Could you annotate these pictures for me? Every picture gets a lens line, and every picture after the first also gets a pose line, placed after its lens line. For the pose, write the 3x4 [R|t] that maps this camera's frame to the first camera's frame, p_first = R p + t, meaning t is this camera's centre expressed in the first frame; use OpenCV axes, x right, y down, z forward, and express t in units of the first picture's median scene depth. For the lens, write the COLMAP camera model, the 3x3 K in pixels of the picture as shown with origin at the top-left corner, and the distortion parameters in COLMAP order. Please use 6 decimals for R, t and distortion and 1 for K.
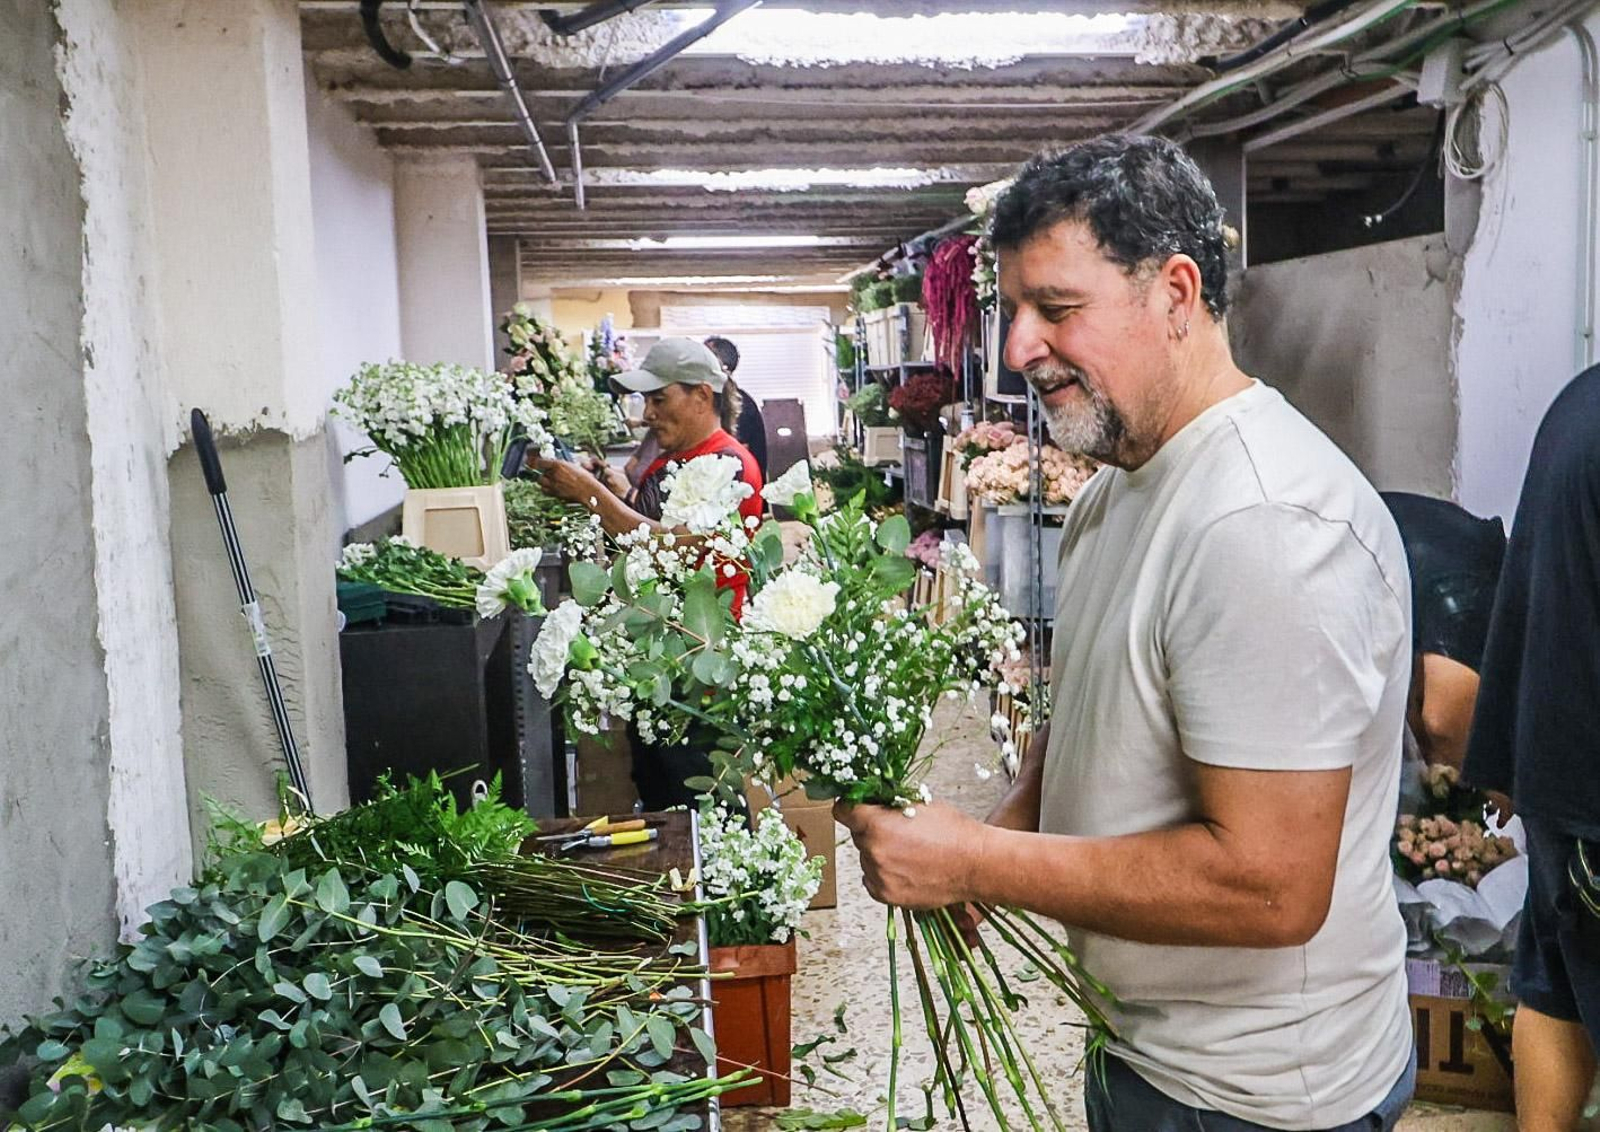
lens RADIAL K [[1186.8, 0, 800.0], [0, 1186.8, 566.0], [0, 0, 1]] dist [0.001036, 0.004476]
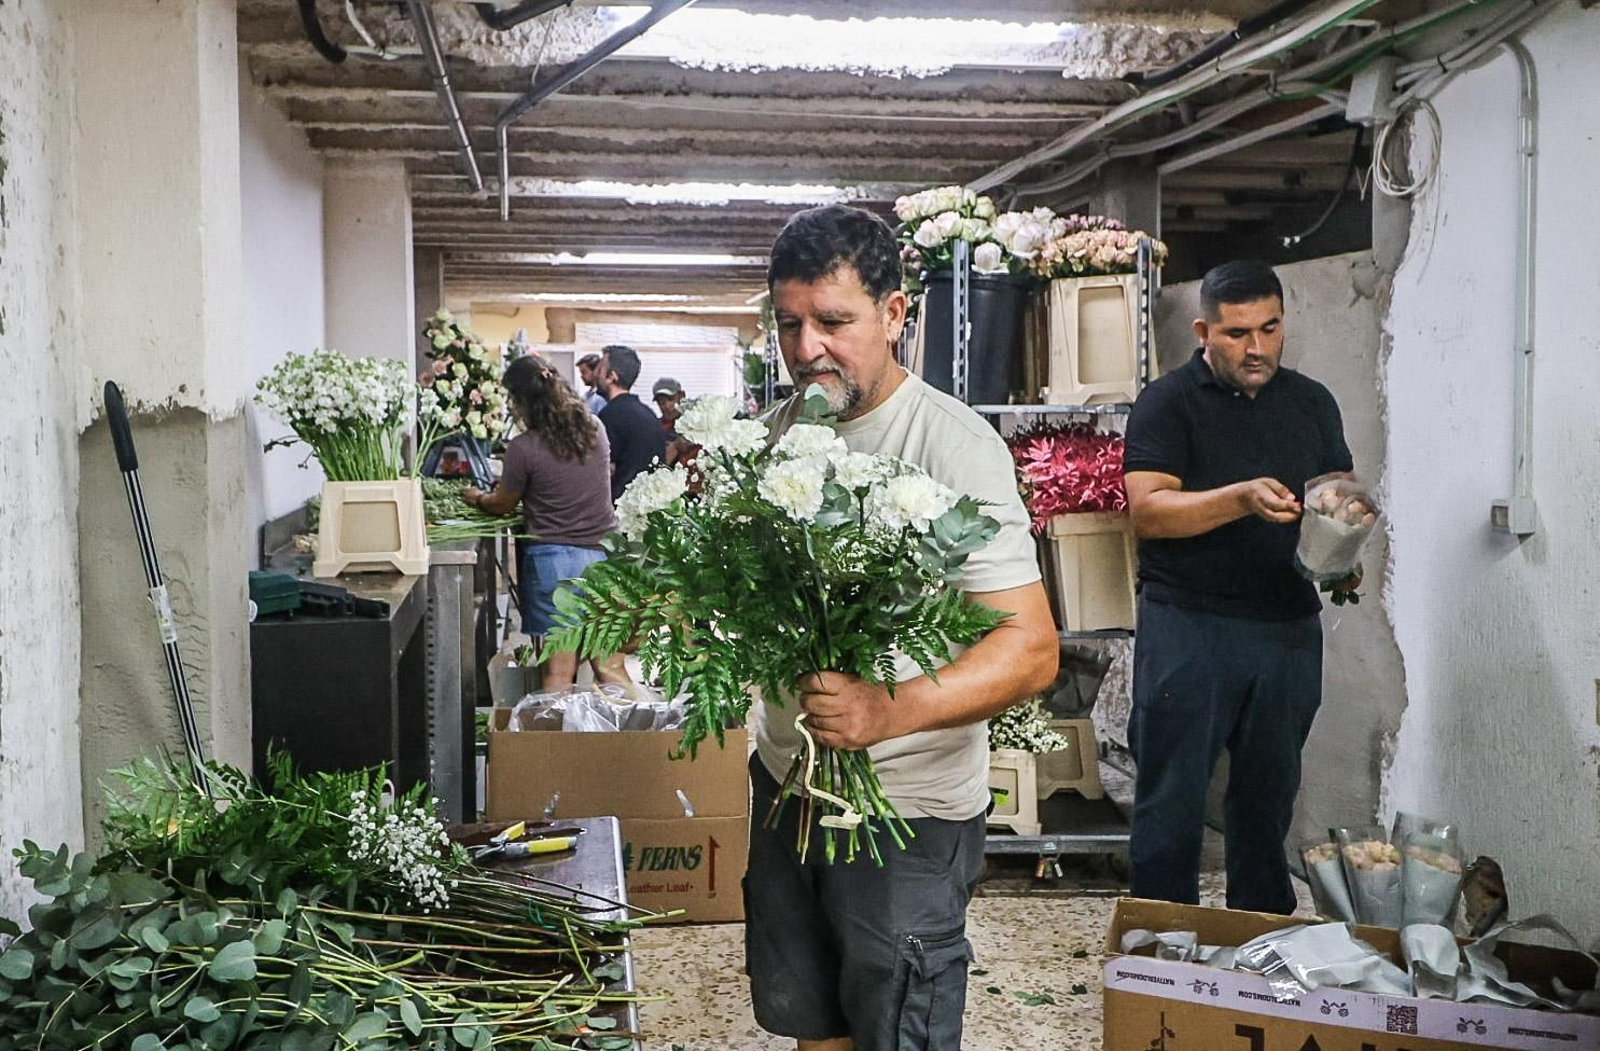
lens RADIAL K [[1284.4, 0, 734.5], [0, 1284.4, 489.0], [0, 0, 1]] dist [0.010884, 0.001378]
pose [[0.999677, 0.022505, -0.011839, 0.024928], [-0.023072, 0.998474, -0.050168, -0.013859], [0.010692, 0.050424, 0.998671, -0.073597]]
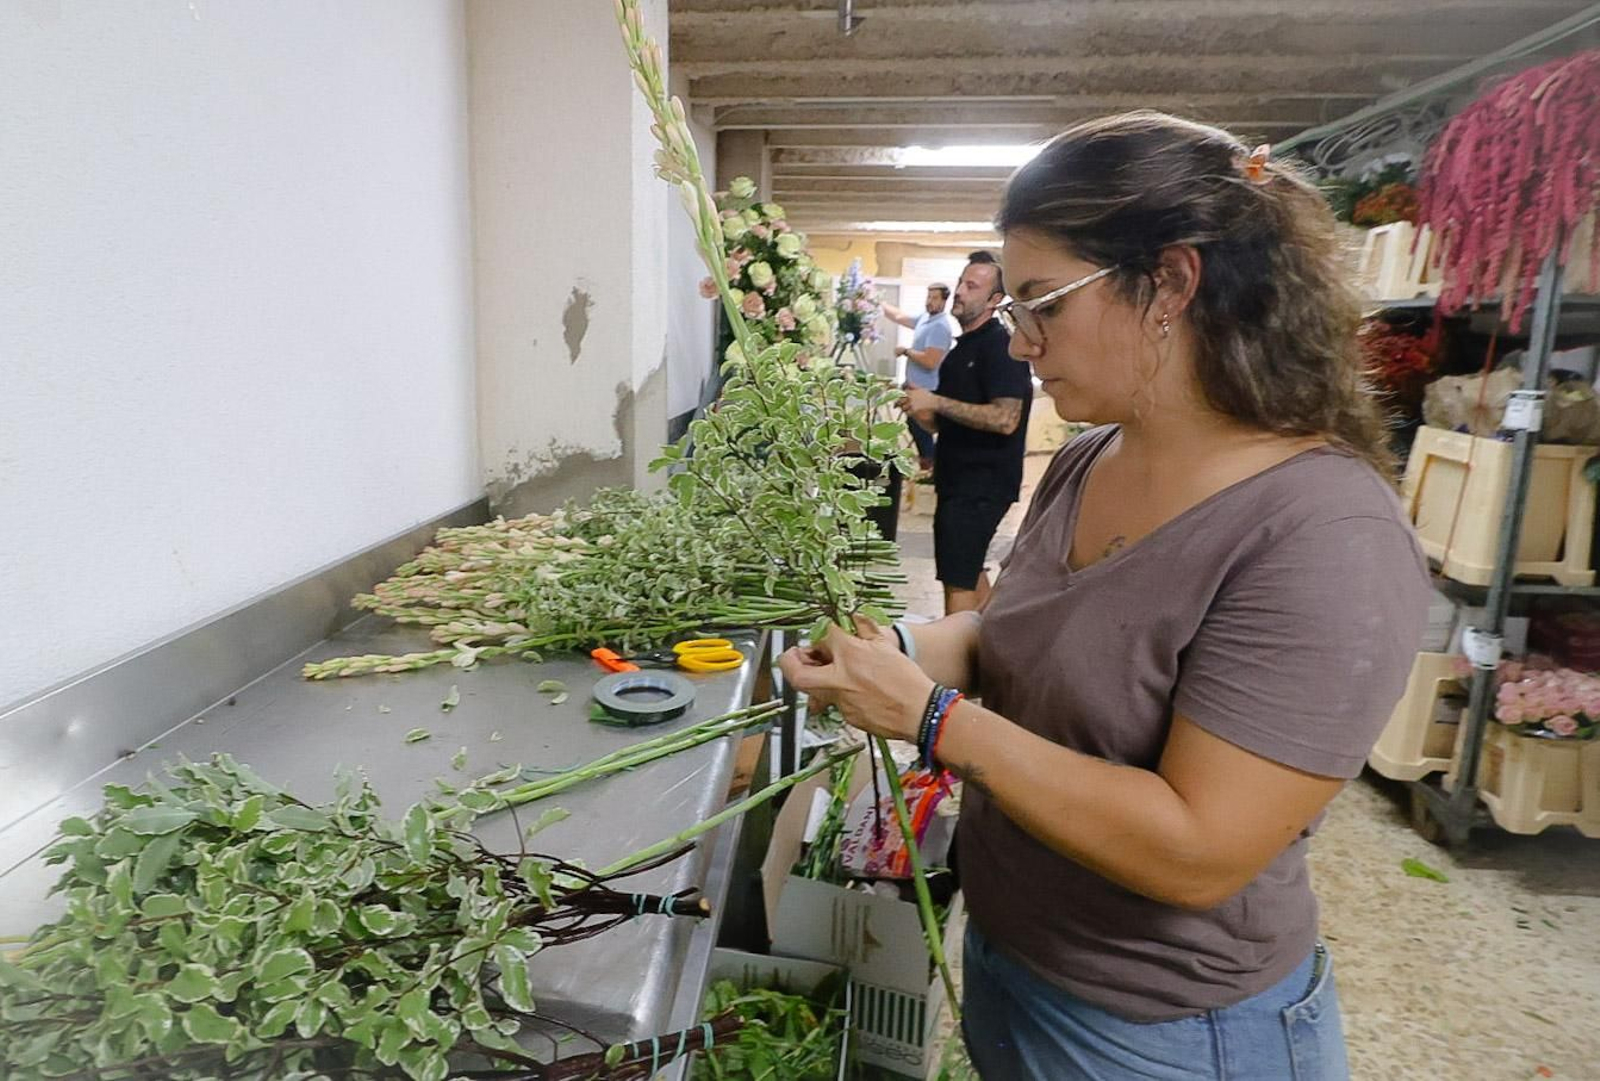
lens RADIAL K [[915.5, 0, 800.0], [0, 915.5, 540.5], [0, 0, 1]] dist [-0.000116, -0.000025]
pose [[0.977233, 0.088330, -0.192907, -0.072868], [-0.074005, 0.994023, 0.080256, -0.054141], [0.198843, -0.064153, 0.977929, 0.406254]]
